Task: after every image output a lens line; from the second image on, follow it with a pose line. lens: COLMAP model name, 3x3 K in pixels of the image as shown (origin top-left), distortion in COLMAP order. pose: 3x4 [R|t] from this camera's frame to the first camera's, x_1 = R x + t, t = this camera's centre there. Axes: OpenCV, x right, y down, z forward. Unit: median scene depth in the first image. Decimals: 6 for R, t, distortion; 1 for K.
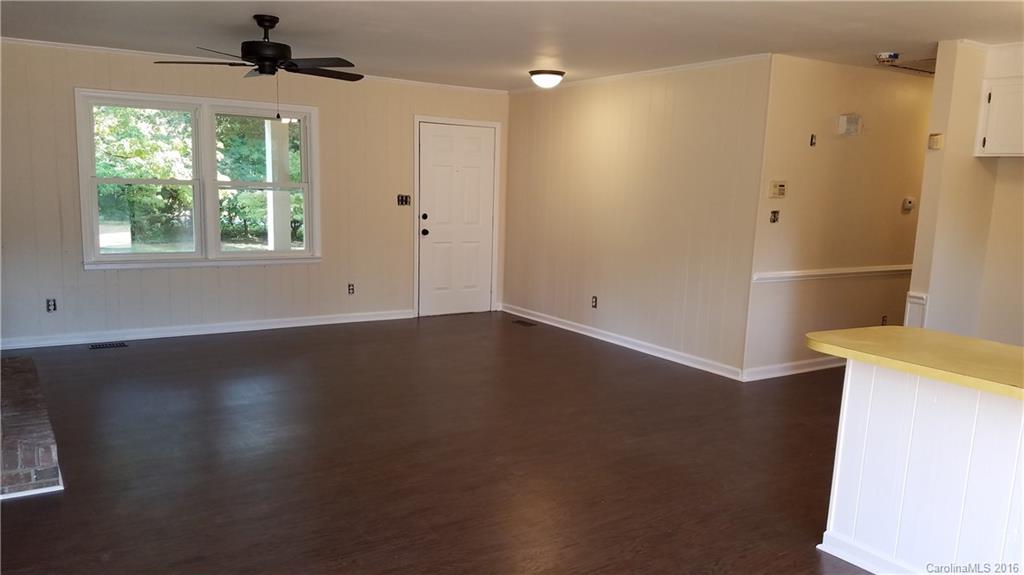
lens RADIAL K [[765.1, 0, 514.6], [0, 765.1, 291.2], [0, 0, 1]] dist [0.013637, 0.001532]
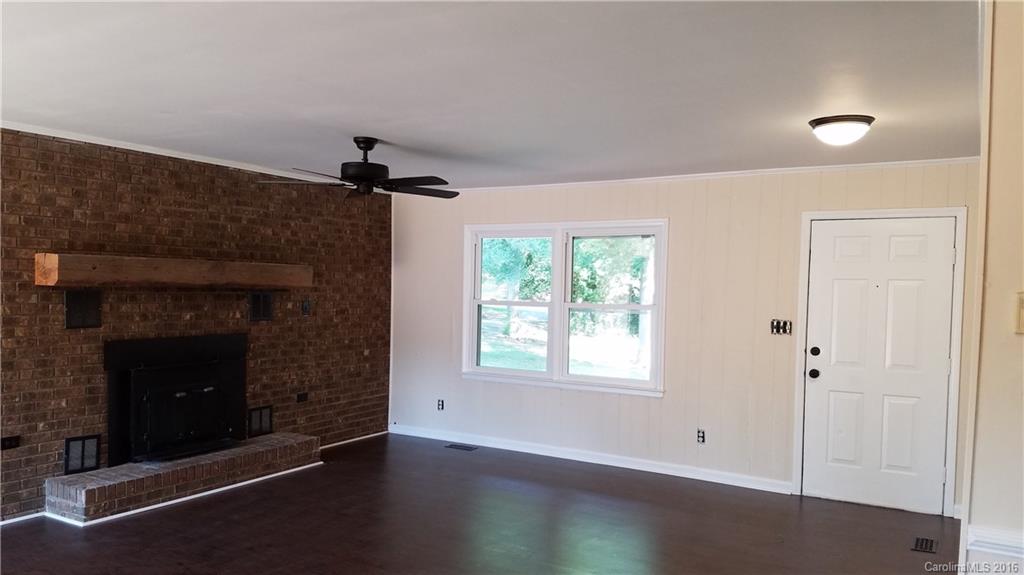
lens RADIAL K [[765.1, 0, 514.5], [0, 765.1, 288.9], [0, 0, 1]] dist [0.013637, 0.001532]
pose [[0.425444, -0.022527, -0.904704, 0.411313], [-0.138144, 0.986358, -0.089524, -0.054336], [0.894379, 0.163067, 0.416528, 0.463122]]
